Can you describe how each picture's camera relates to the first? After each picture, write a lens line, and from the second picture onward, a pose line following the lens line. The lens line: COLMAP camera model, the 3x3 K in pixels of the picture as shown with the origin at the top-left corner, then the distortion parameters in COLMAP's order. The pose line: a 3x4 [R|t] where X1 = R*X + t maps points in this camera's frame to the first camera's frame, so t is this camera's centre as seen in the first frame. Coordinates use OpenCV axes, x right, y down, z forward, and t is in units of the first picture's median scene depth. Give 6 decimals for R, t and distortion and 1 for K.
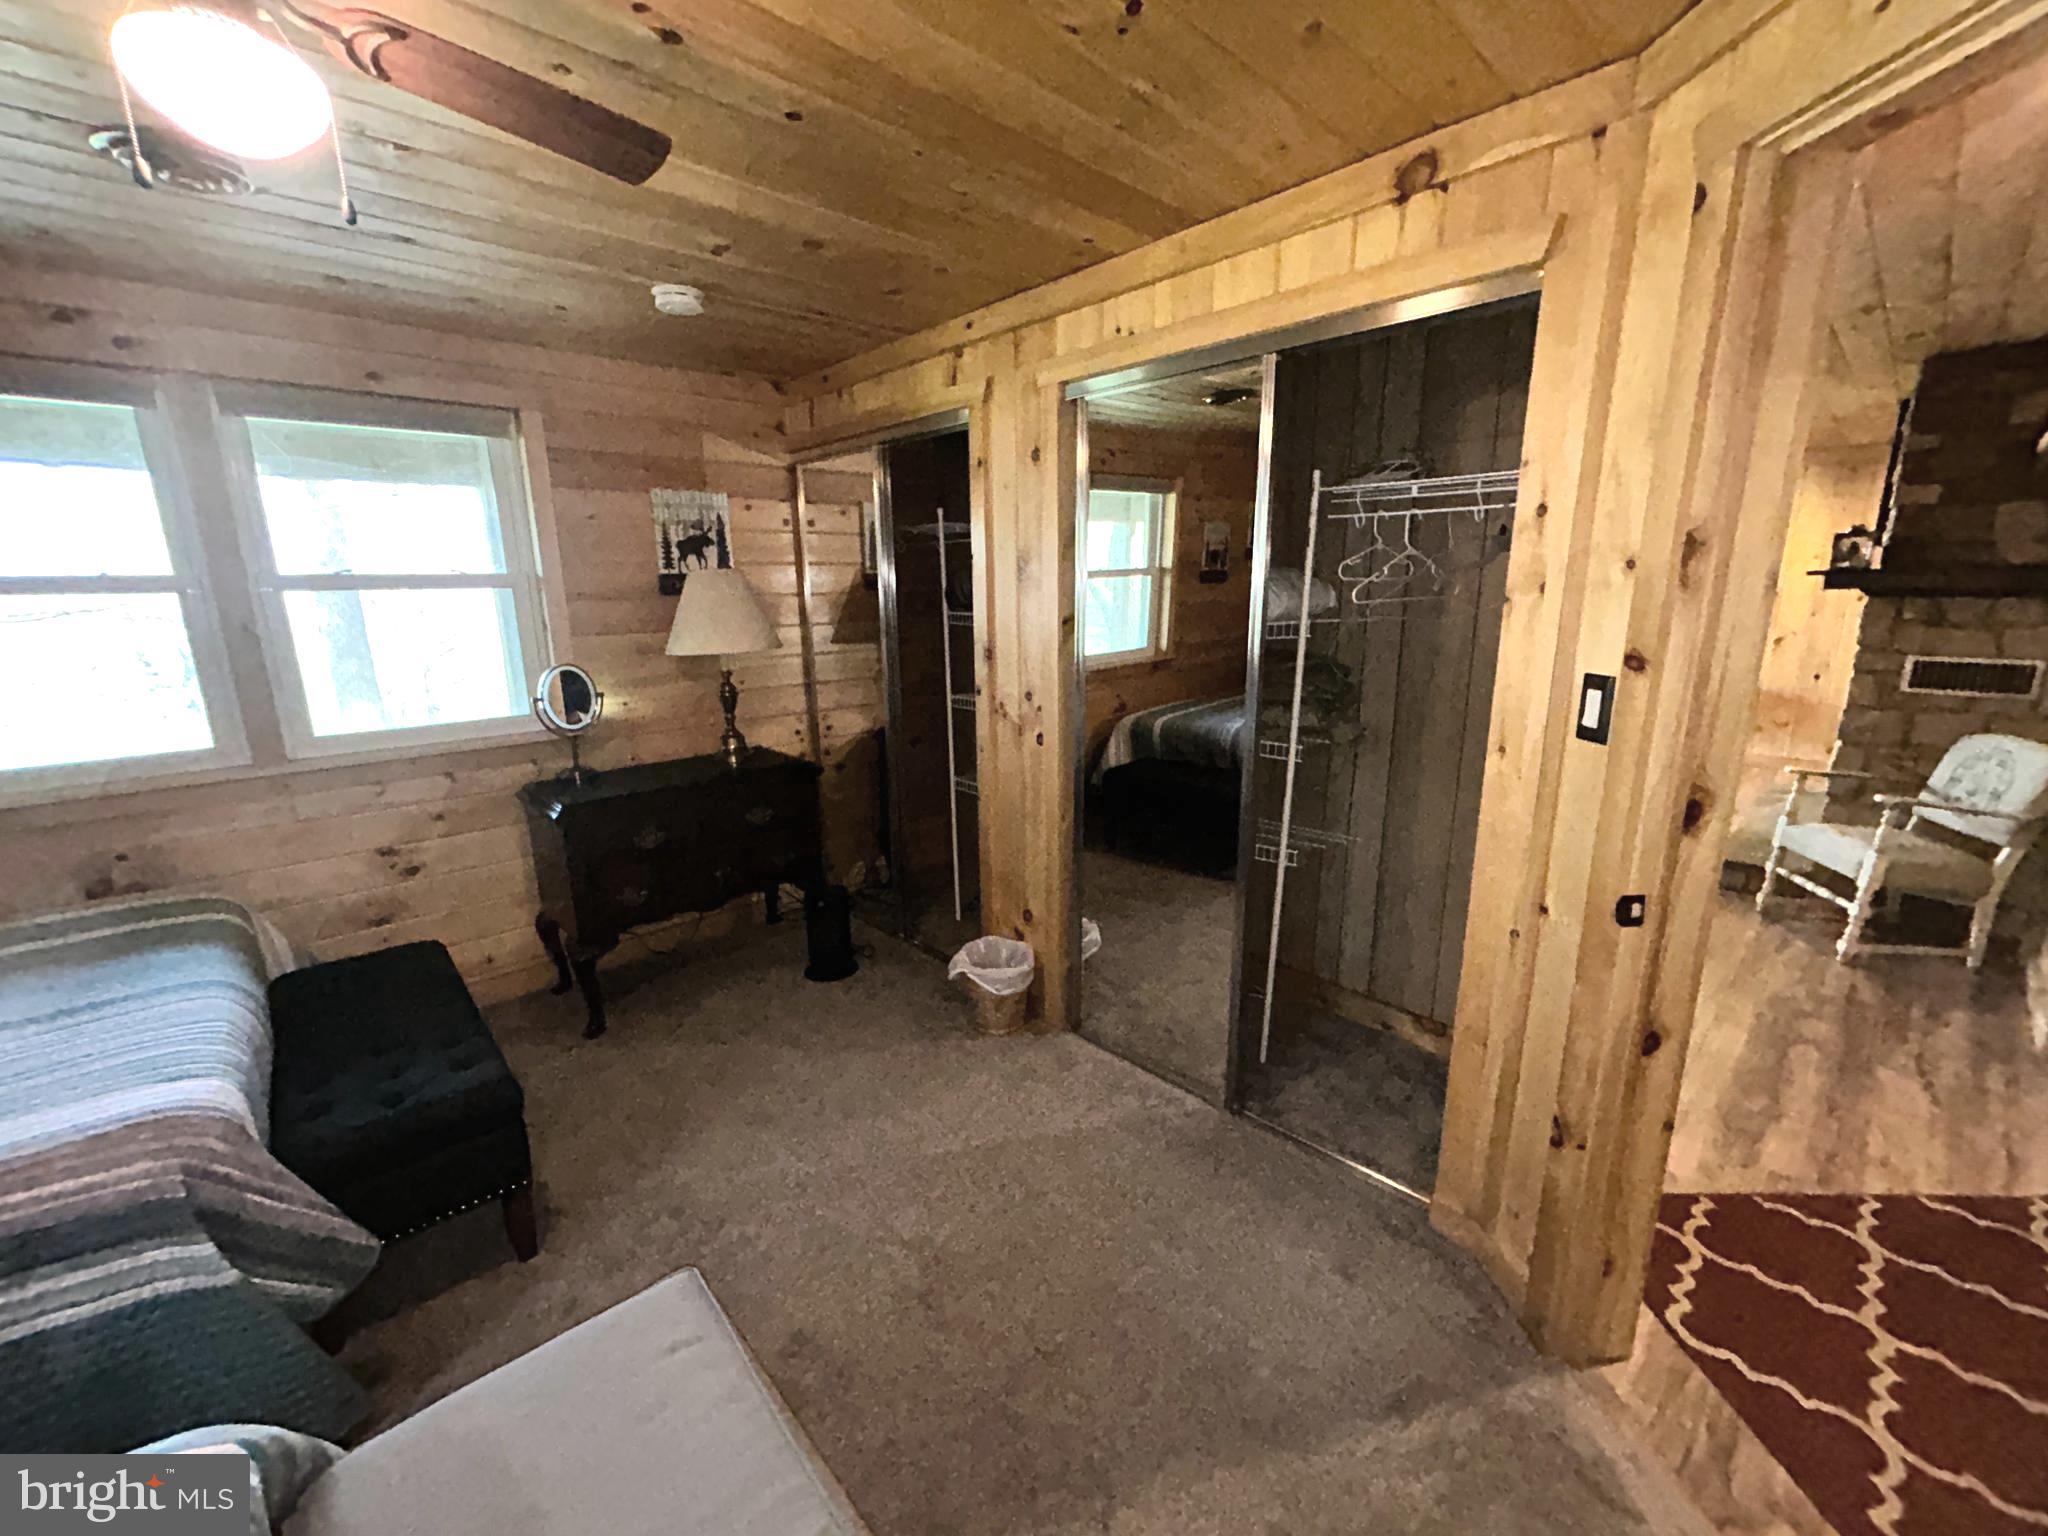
lens RADIAL K [[821.5, 0, 1022.6], [0, 821.5, 768.9], [0, 0, 1]] dist [-0.002401, 0.001478]
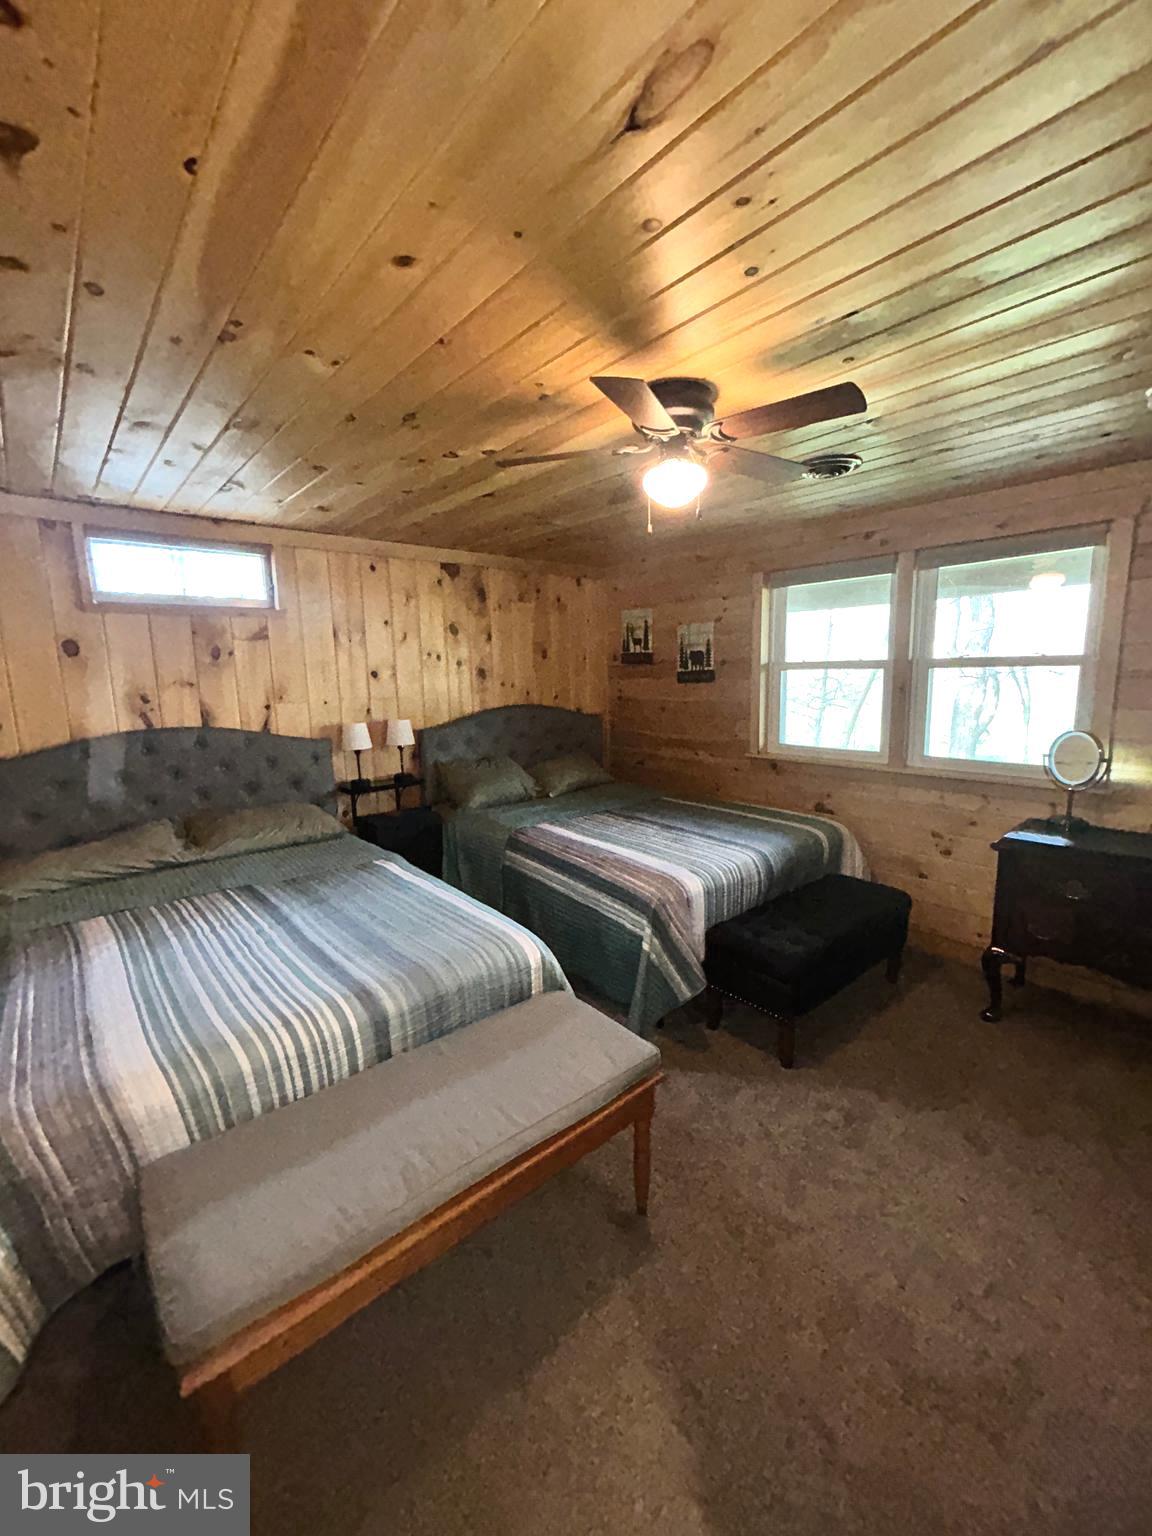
lens RADIAL K [[616.1, 0, 576.4], [0, 616.1, 768.1], [0, 0, 1]] dist [-0.002401, 0.001478]
pose [[-0.022348, 0.167924, -0.985547, 0.403756], [-0.206813, 0.963693, 0.168890, -0.085456], [0.978125, 0.207598, 0.013192, 0.329444]]
